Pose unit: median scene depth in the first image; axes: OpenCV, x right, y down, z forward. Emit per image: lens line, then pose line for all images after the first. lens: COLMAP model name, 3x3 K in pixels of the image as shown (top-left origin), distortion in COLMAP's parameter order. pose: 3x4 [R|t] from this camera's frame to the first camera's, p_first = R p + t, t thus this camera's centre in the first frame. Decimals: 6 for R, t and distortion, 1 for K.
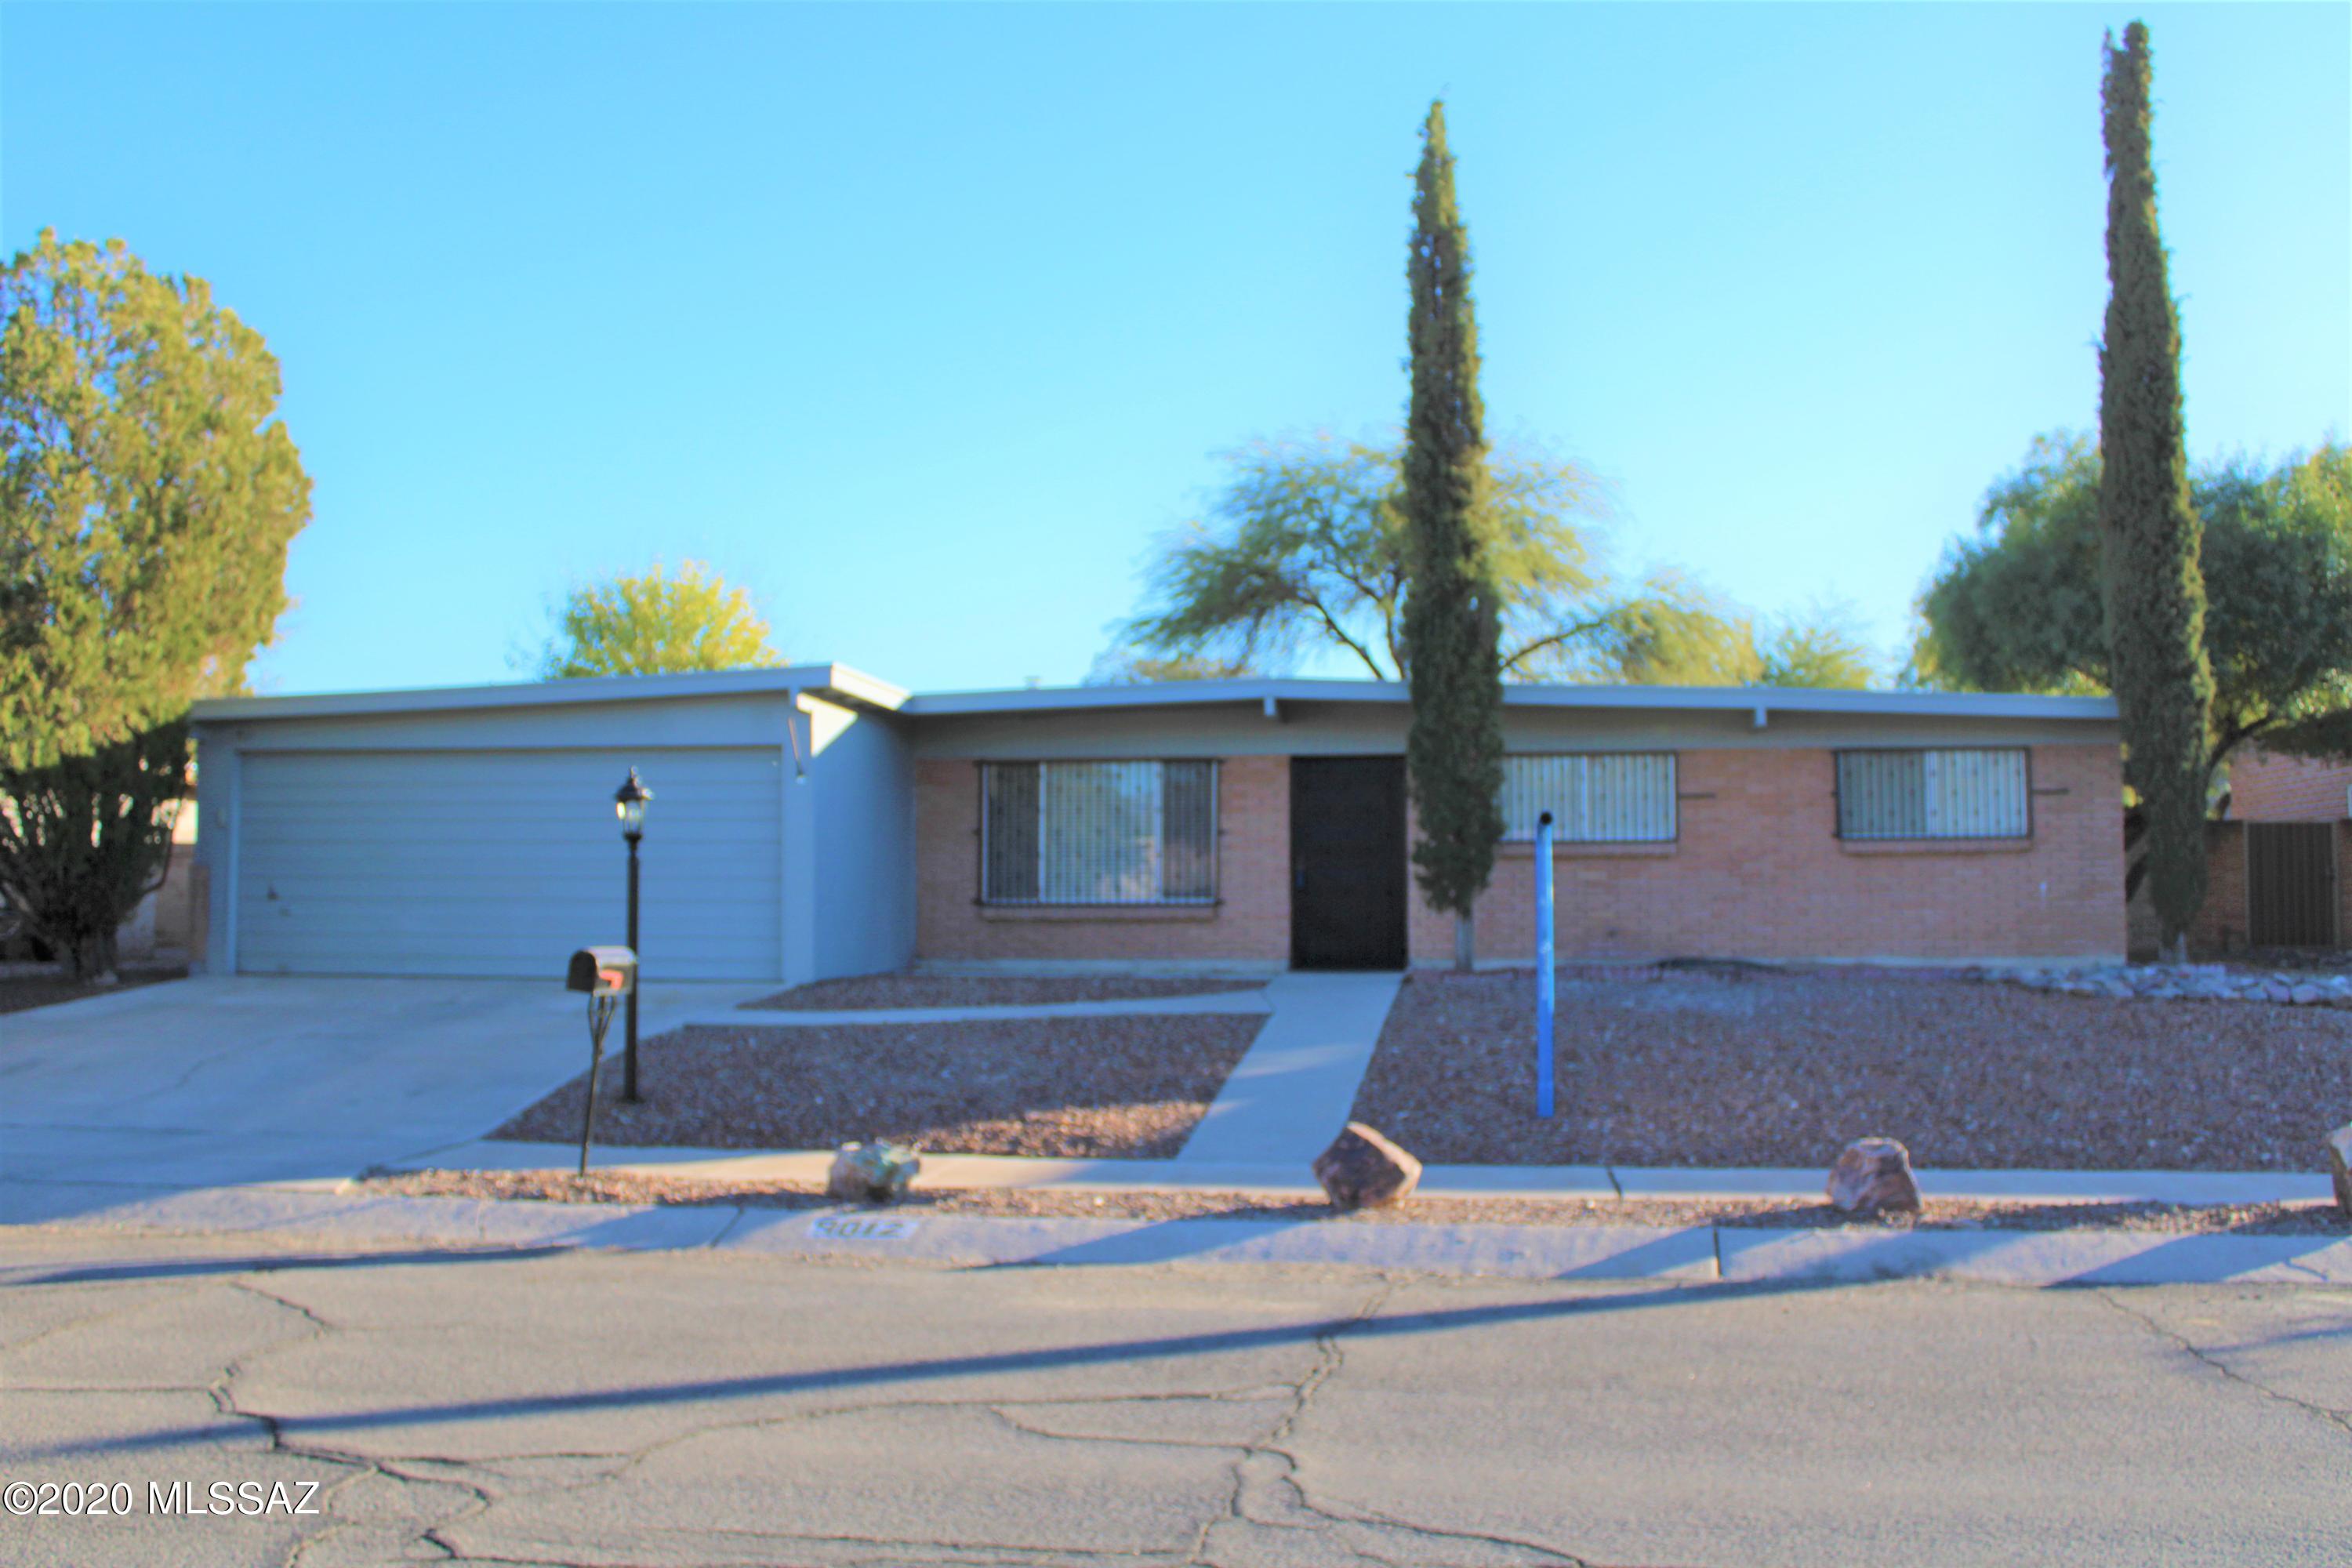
lens RADIAL K [[2263.2, 0, 1176.0], [0, 2263.2, 784.0], [0, 0, 1]] dist [-0.124399, 0.004895]
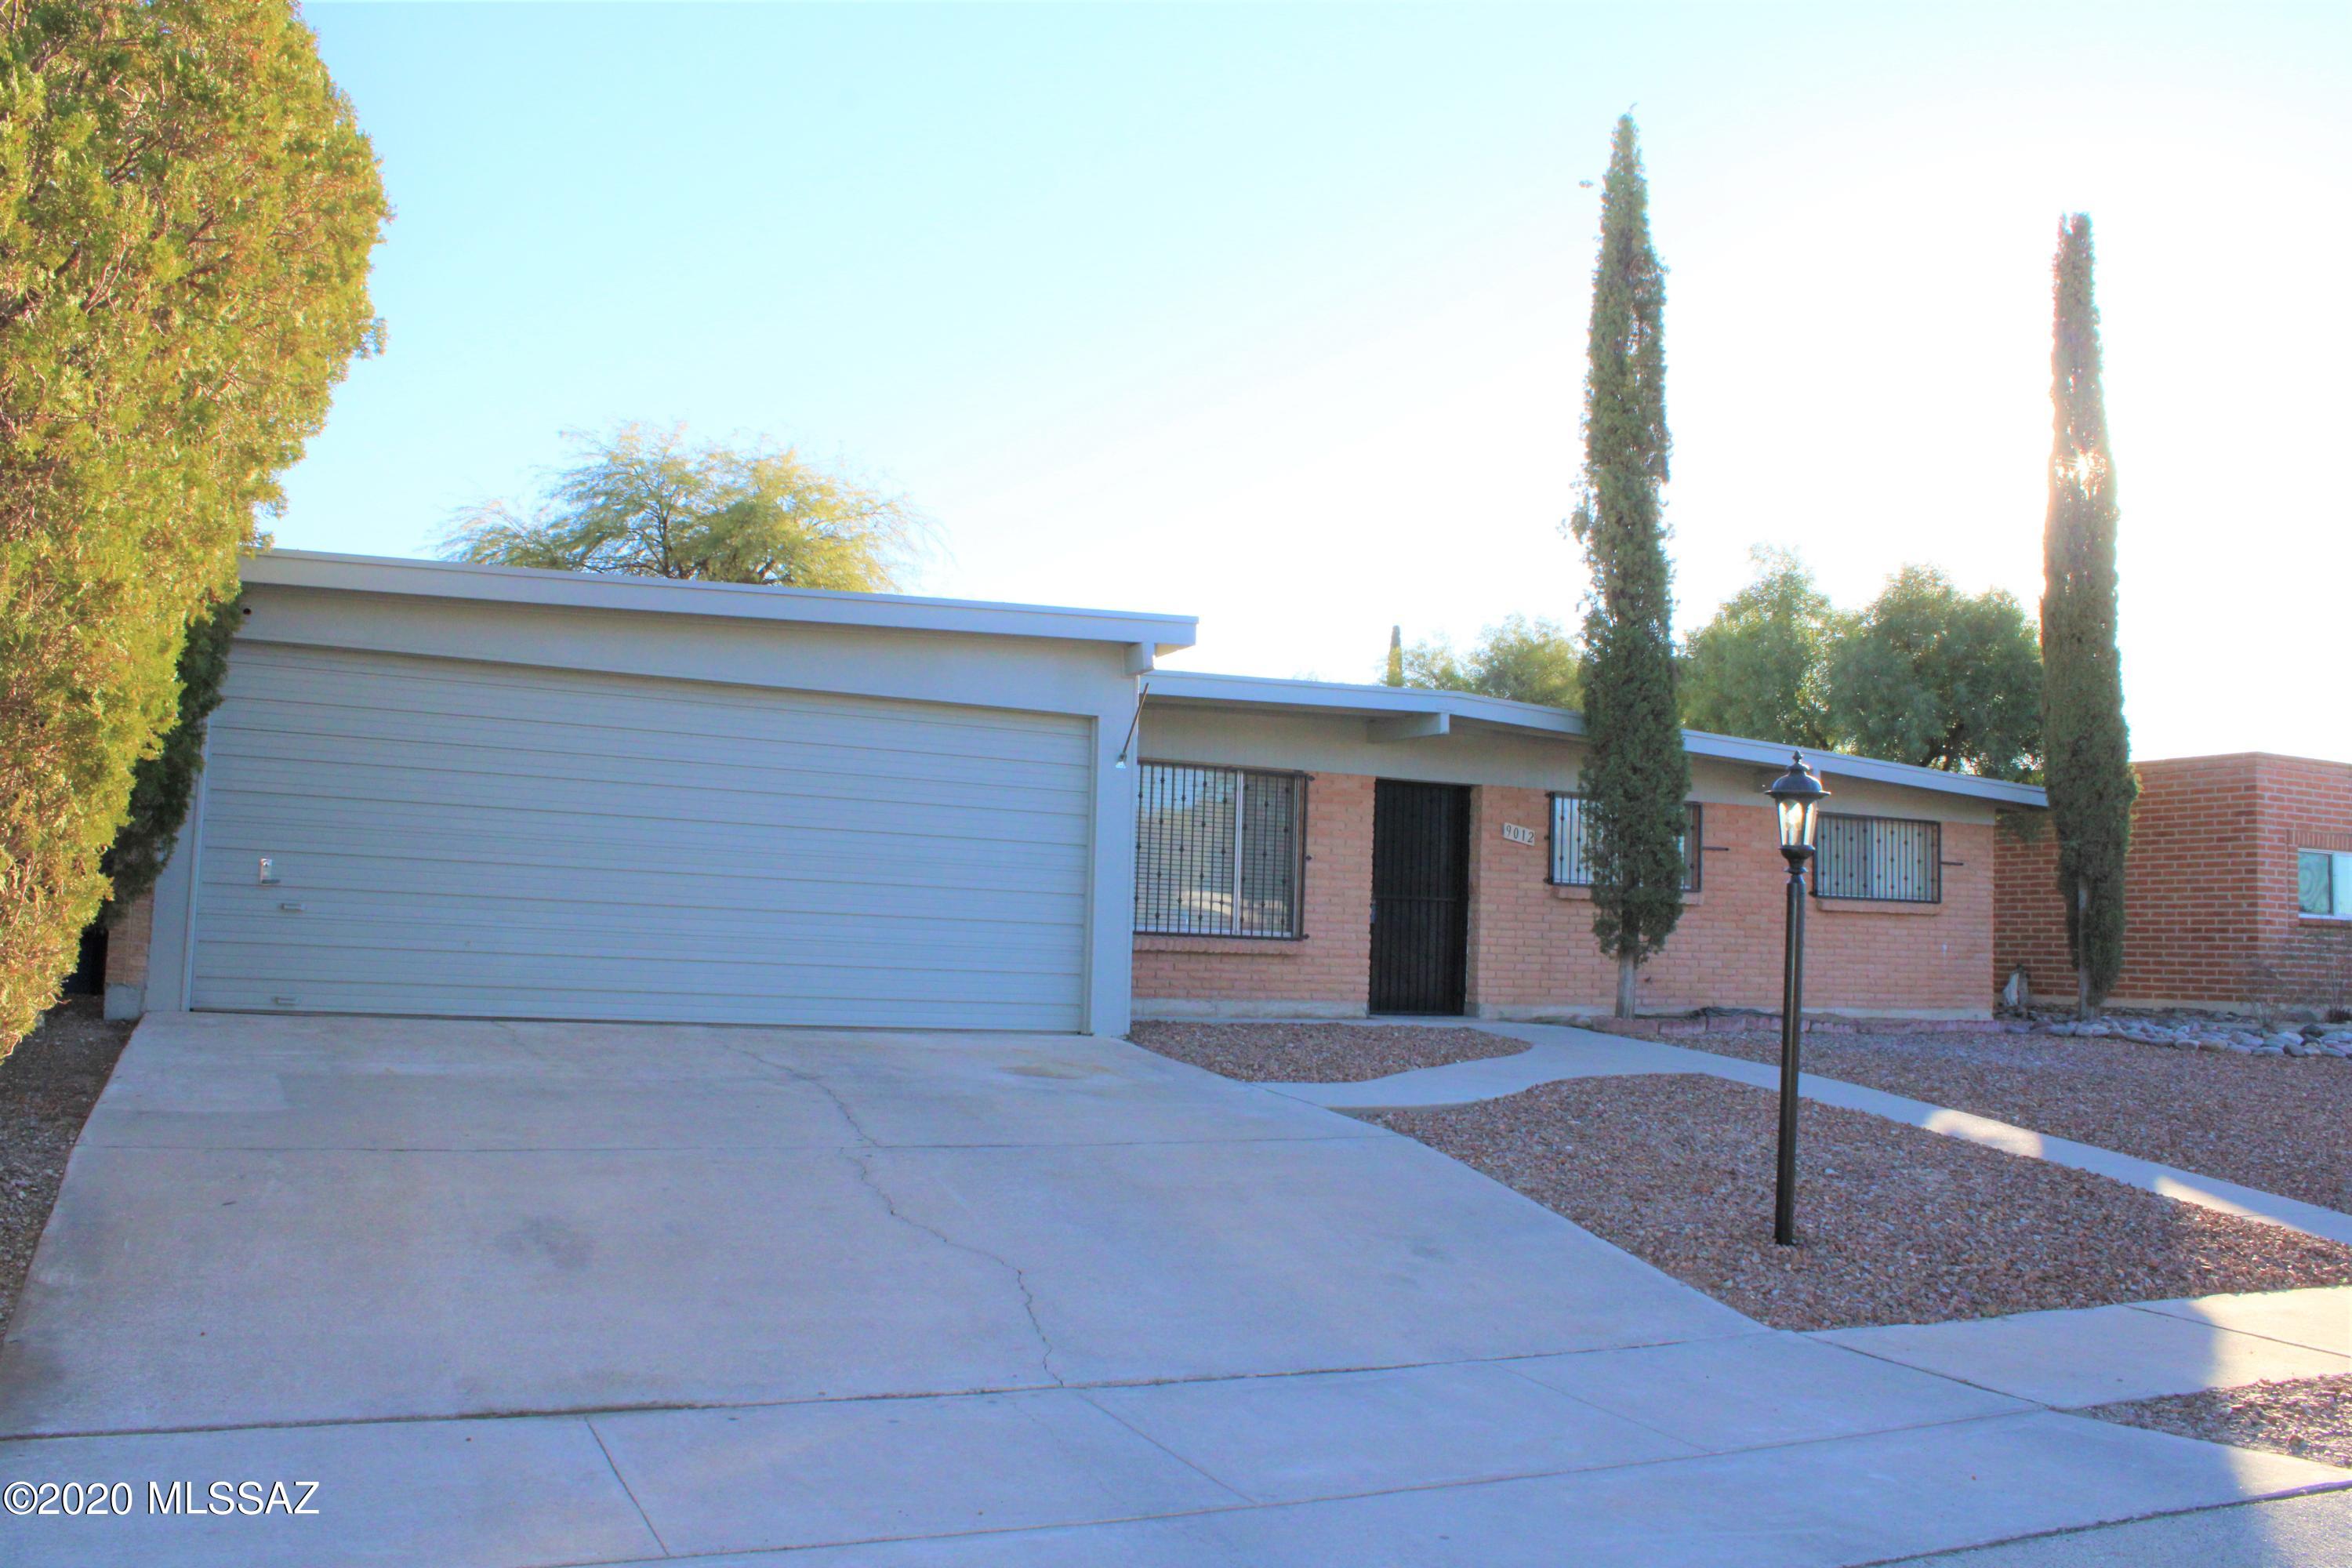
lens RADIAL K [[1940.8, 0, 1176.0], [0, 1940.8, 784.0], [0, 0, 1]] dist [-0.166898, 0.143588]
pose [[0.813396, 0.077088, 0.576580, -0.464400], [-0.069458, 0.996960, -0.035307, 0.023150], [-0.577548, -0.011330, 0.816278, 0.412366]]
